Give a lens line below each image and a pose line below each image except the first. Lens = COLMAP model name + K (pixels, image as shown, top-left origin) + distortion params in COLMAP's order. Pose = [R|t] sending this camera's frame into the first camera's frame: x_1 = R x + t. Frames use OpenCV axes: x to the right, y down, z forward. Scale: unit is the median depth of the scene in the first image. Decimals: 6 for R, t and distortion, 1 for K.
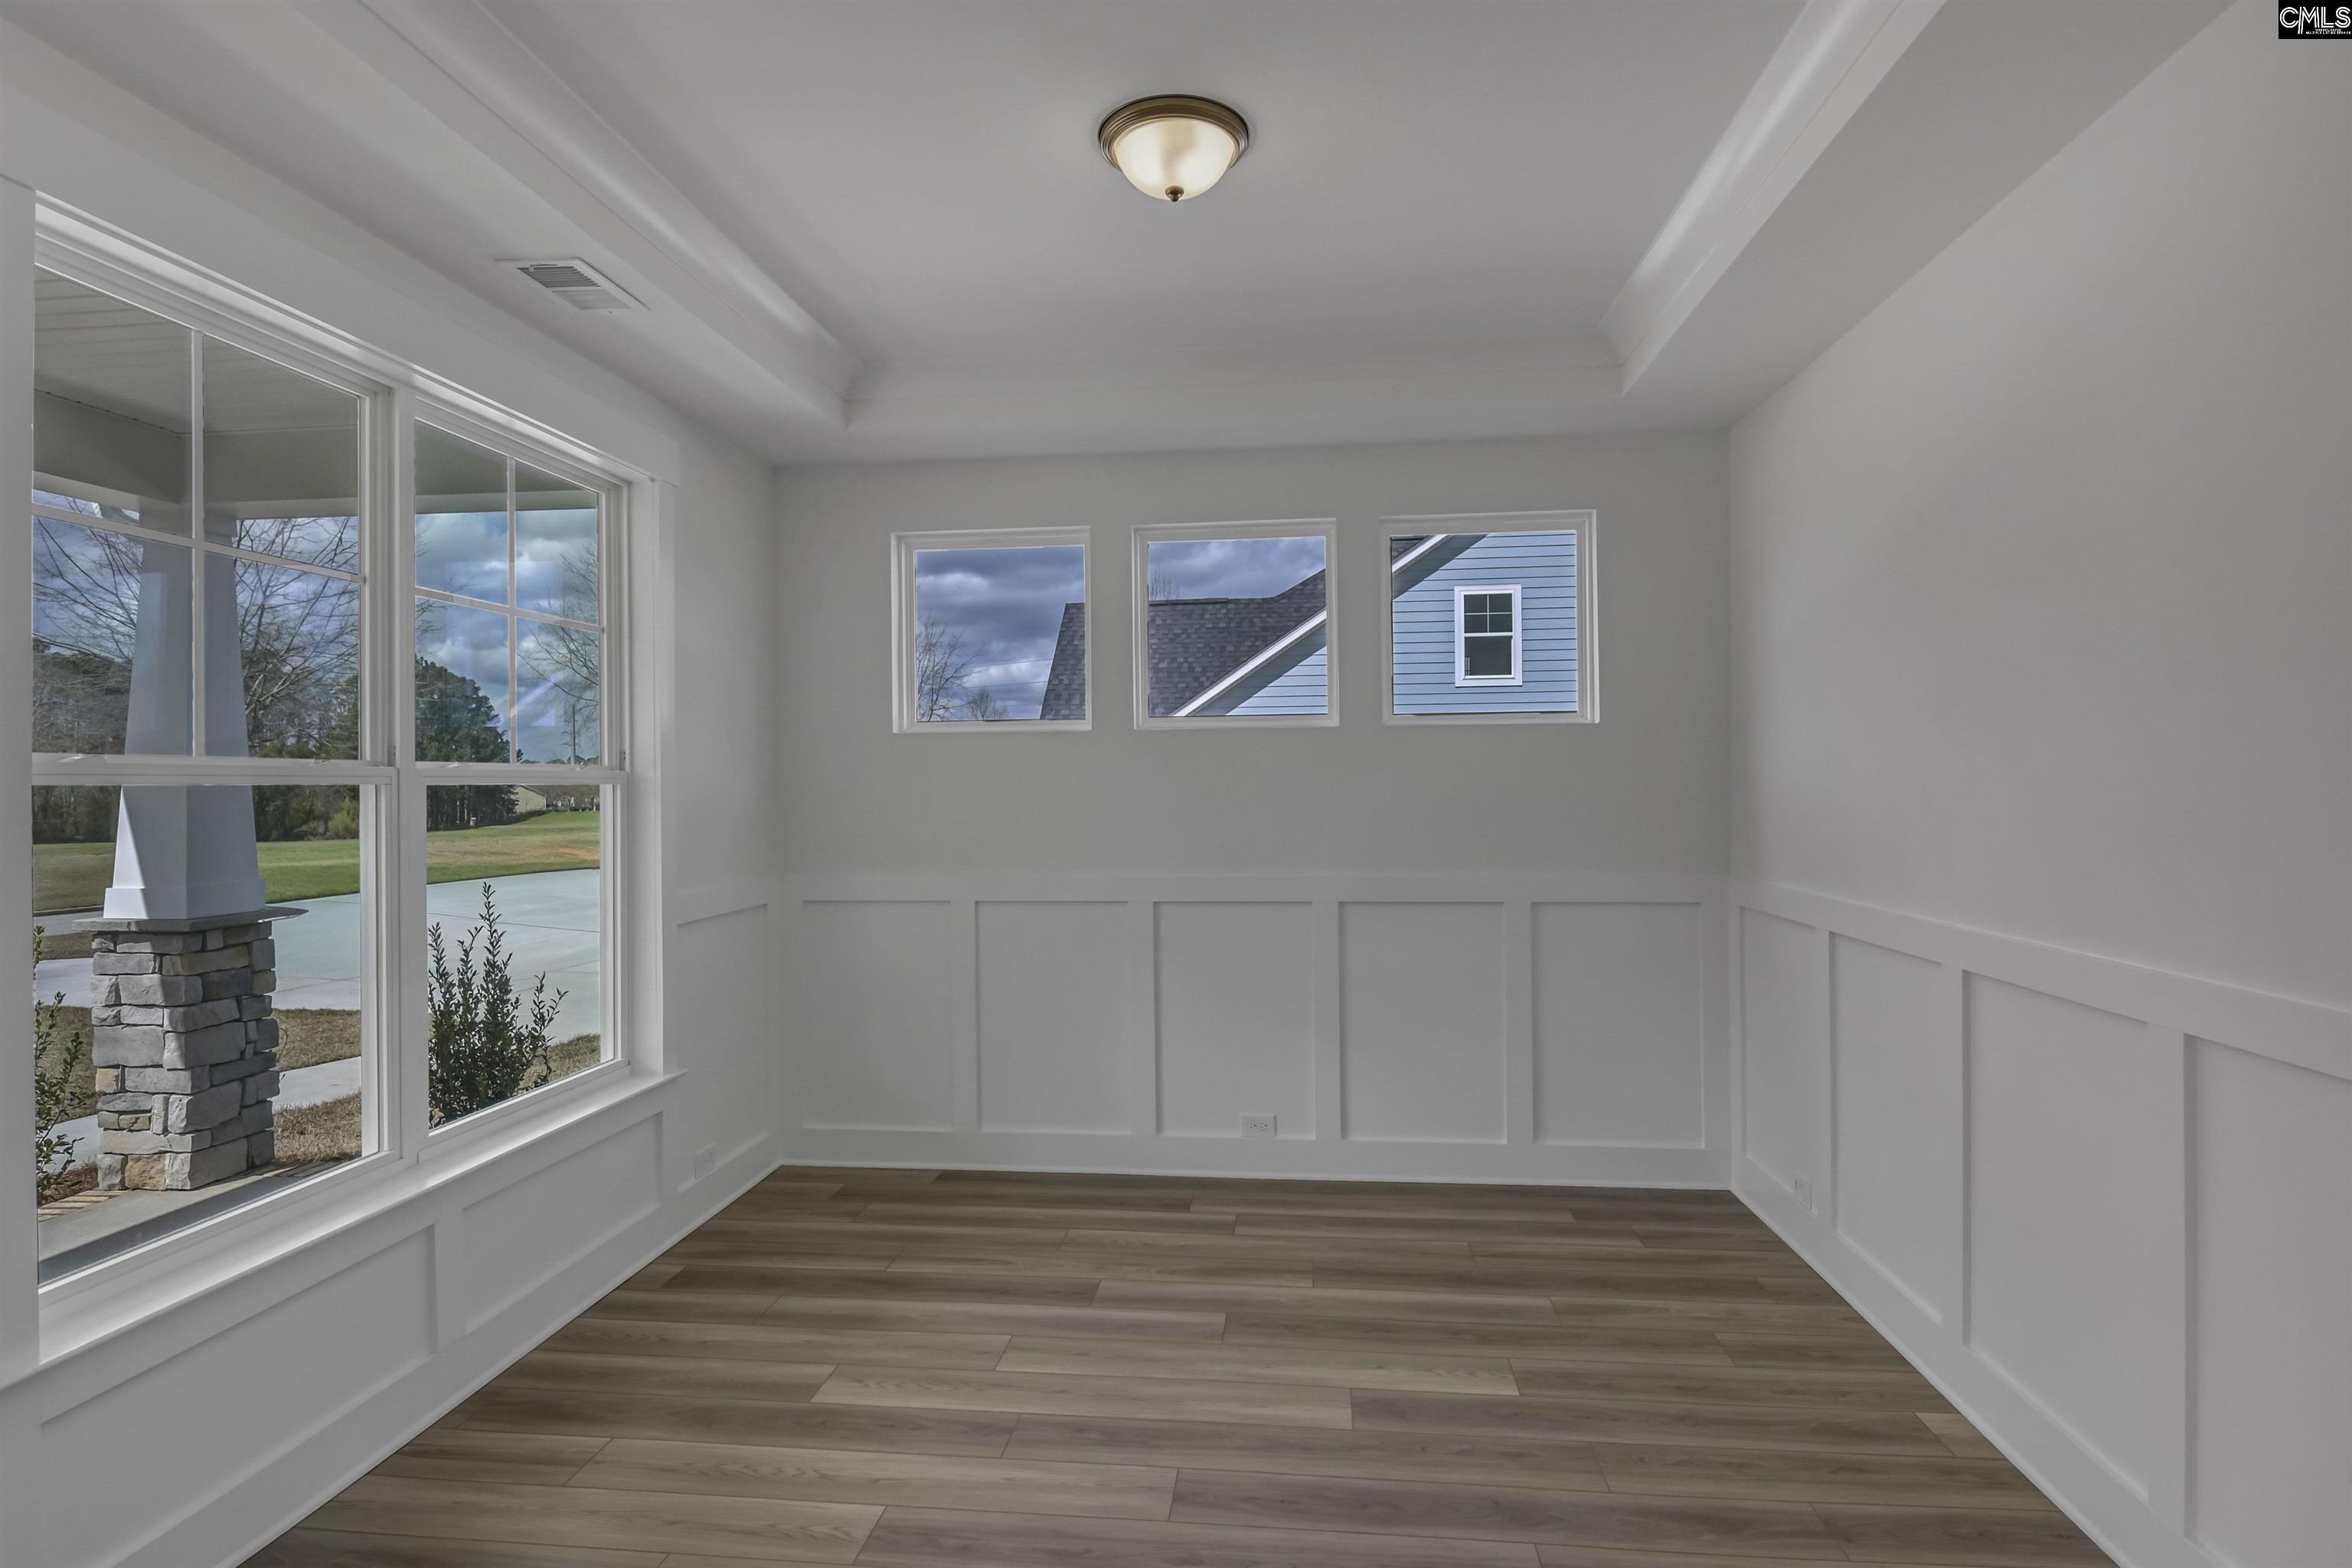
lens RADIAL K [[1199.2, 0, 1176.0], [0, 1199.2, 784.0], [0, 0, 1]] dist [0.003663, -0.010876]
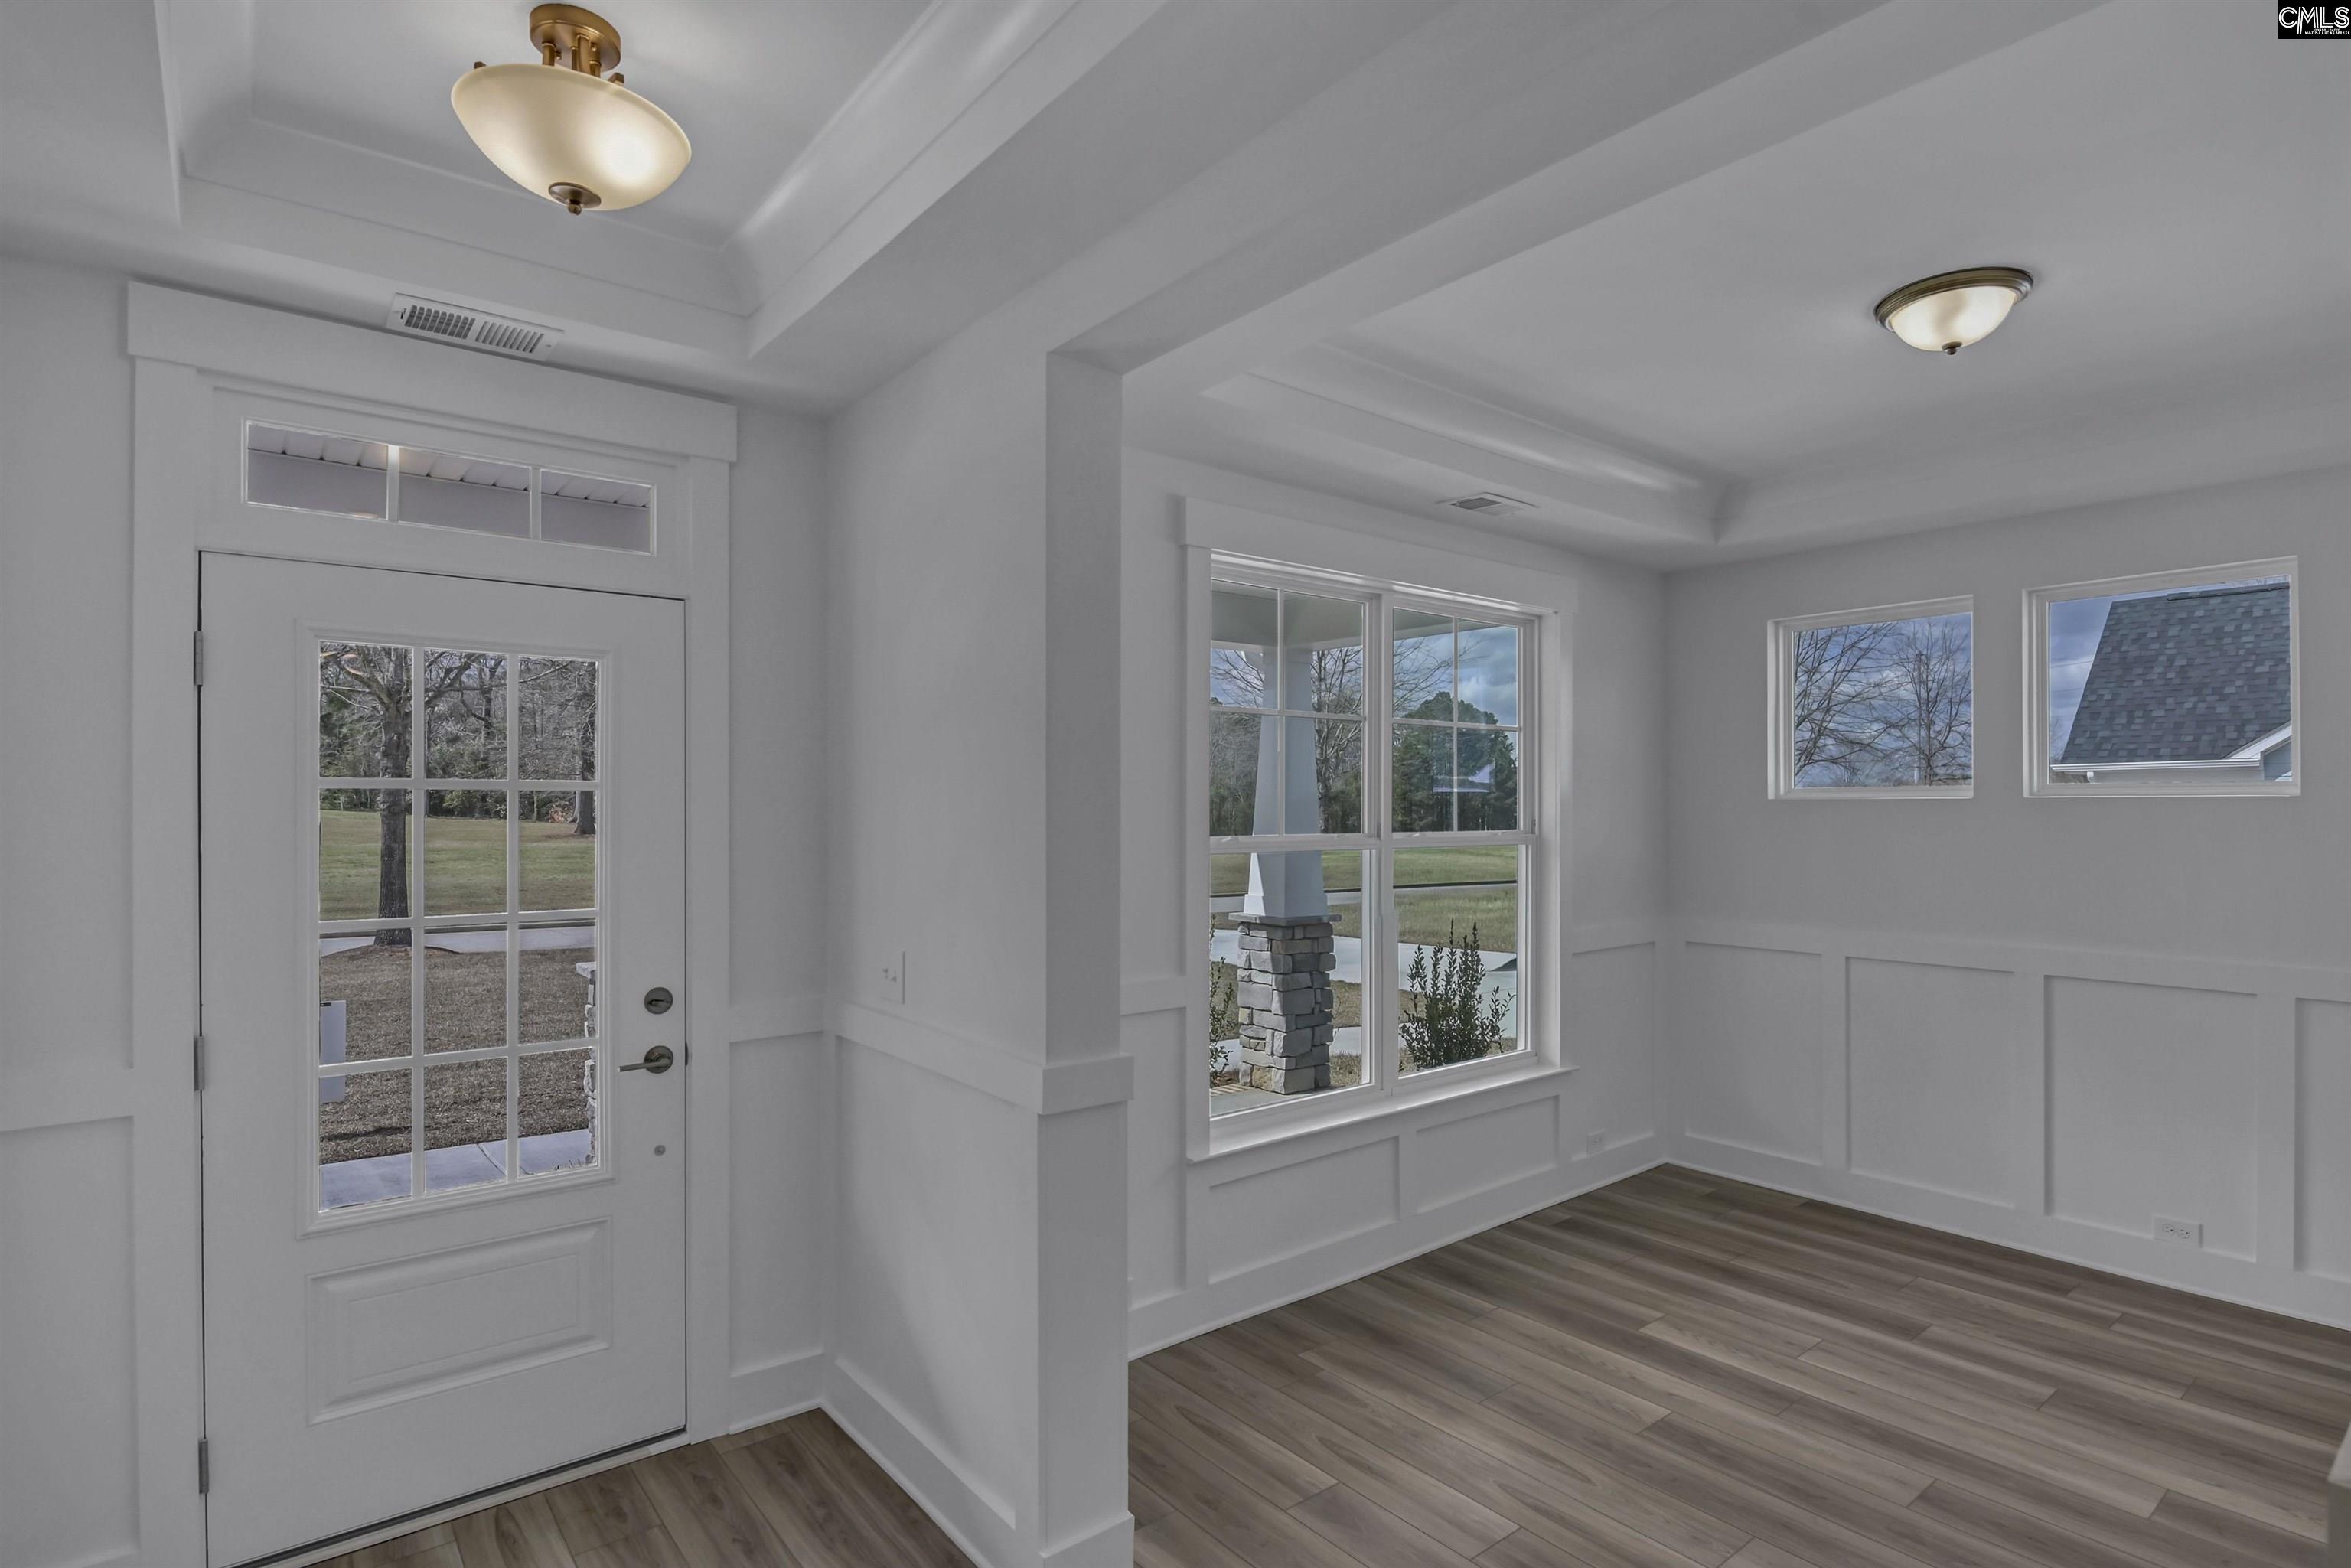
lens RADIAL K [[1198.7, 0, 1175.5], [0, 1198.7, 784.0], [0, 0, 1]] dist [0.003663, -0.010876]
pose [[0.700130, -0.003743, -0.714005, 0.211492], [-0.005072, 0.999935, -0.010215, -0.051077], [0.713997, 0.010773, 0.700066, -0.217555]]
